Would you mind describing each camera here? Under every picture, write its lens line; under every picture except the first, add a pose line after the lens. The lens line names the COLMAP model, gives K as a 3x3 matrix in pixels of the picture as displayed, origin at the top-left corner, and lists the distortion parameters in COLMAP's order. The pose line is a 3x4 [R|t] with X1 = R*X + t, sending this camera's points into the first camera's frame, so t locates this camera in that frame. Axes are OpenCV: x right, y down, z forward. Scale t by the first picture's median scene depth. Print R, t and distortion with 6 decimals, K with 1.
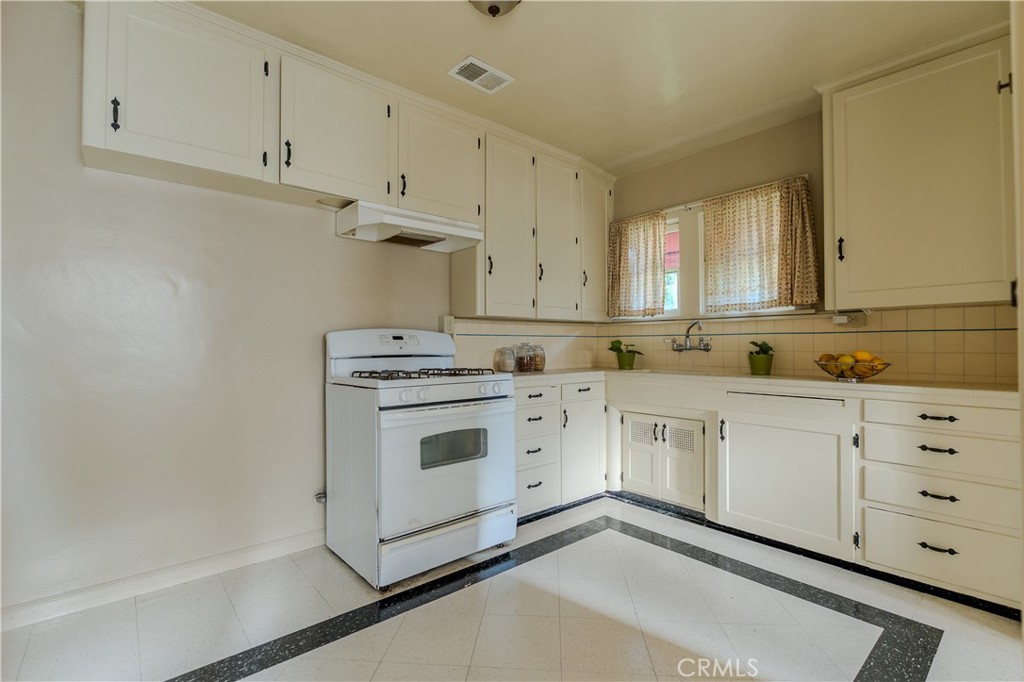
lens RADIAL K [[462.8, 0, 512.0], [0, 462.8, 341.0], [0, 0, 1]] dist [-0.018287, -0.000280]
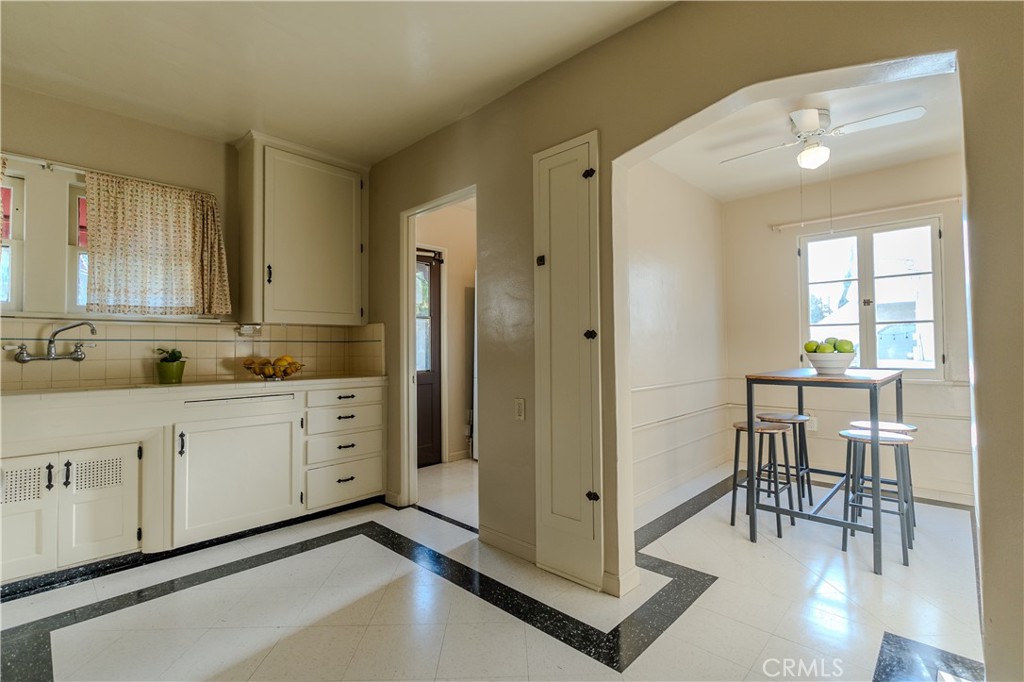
lens RADIAL K [[475.4, 0, 512.0], [0, 475.4, 341.0], [0, 0, 1]] dist [-0.001200, -0.000278]
pose [[-0.116258, 0.022086, 0.992974, -0.531056], [-0.001423, 0.999748, -0.022403, 0.006401], [-0.993218, -0.004018, -0.116197, 0.417454]]
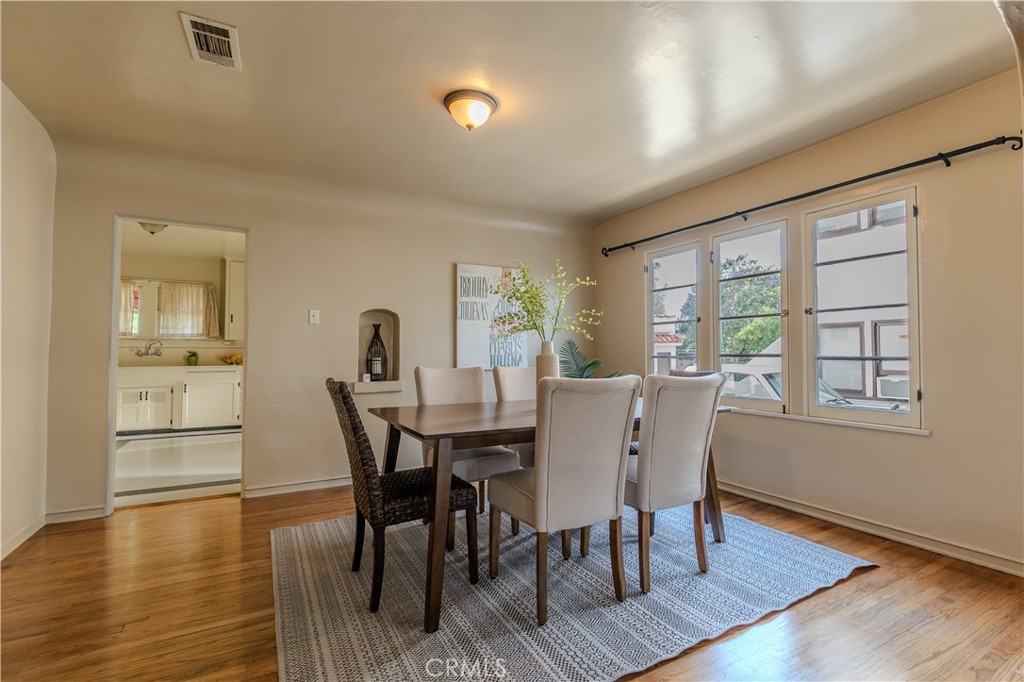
lens RADIAL K [[475.4, 0, 512.0], [0, 475.4, 341.0], [0, 0, 1]] dist [-0.001200, -0.000278]
pose [[0.198722, 0.028347, 0.979646, -1.495565], [-0.008692, 0.999593, -0.027161, 0.001467], [-0.980017, -0.003118, 0.198887, -1.053675]]
